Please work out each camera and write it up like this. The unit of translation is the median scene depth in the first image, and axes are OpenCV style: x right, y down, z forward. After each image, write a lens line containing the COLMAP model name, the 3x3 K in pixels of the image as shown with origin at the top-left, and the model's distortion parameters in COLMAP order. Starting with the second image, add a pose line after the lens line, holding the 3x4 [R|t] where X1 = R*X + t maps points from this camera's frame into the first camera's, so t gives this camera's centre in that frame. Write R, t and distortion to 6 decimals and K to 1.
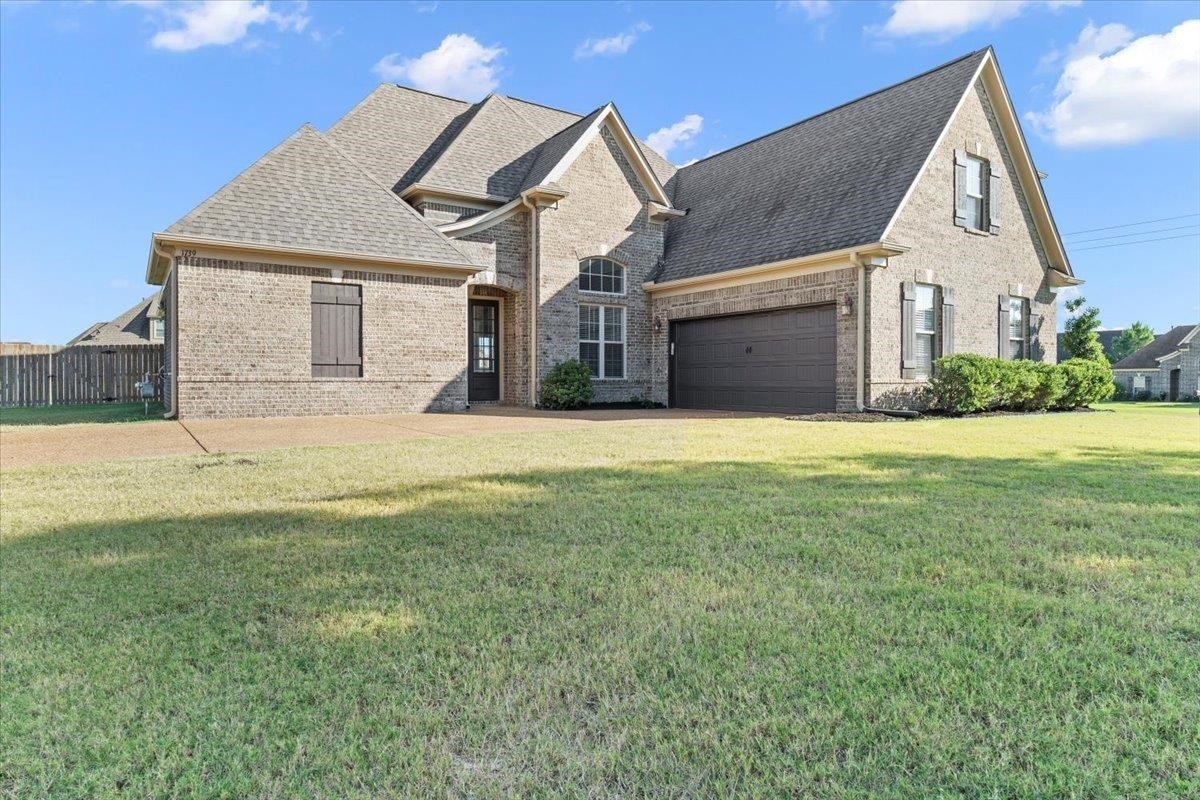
lens RADIAL K [[652.0, 0, 599.1], [0, 652.0, 382.0], [0, 0, 1]] dist [-0.001504, 0.000216]
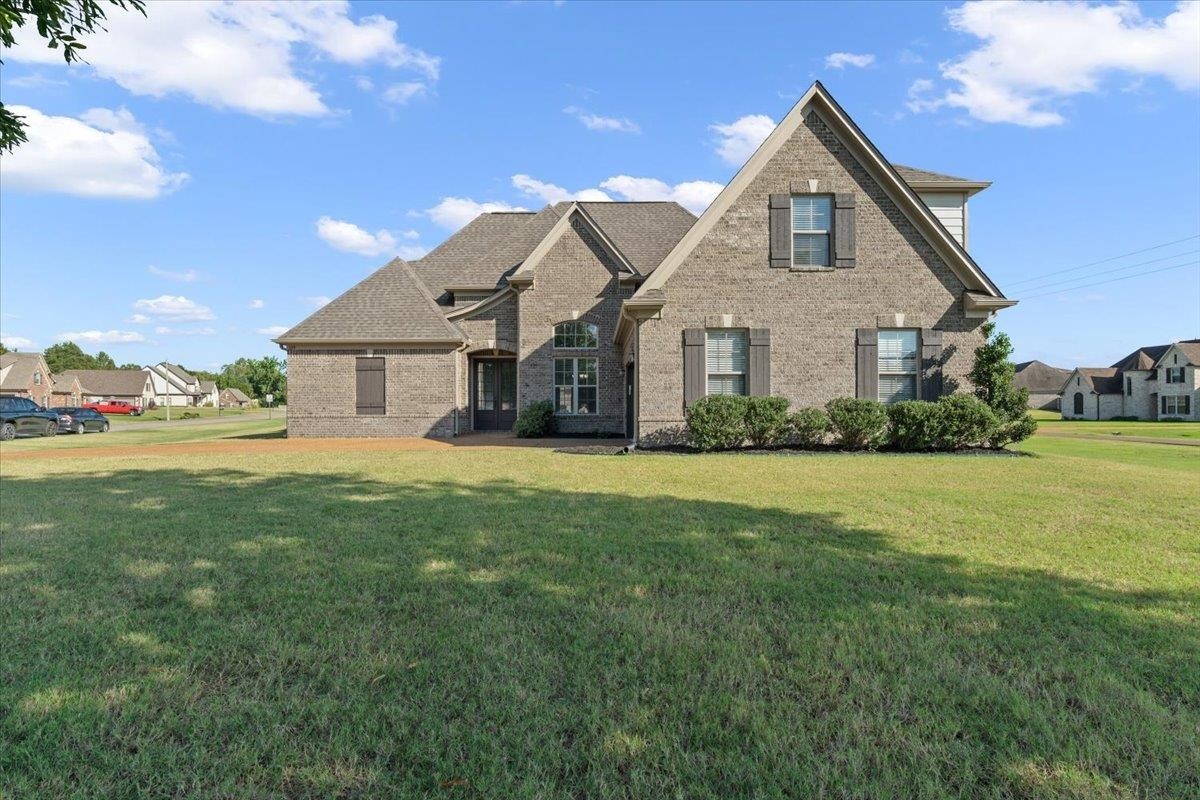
lens RADIAL K [[549.4, 0, 595.8], [0, 549.4, 411.0], [0, 0, 1]] dist [-0.008045, 0.000085]
pose [[0.849100, -0.001842, -0.528228, 0.721745], [0.001987, 0.999998, -0.000294, -0.013308], [0.528228, -0.000800, 0.849102, 0.109122]]
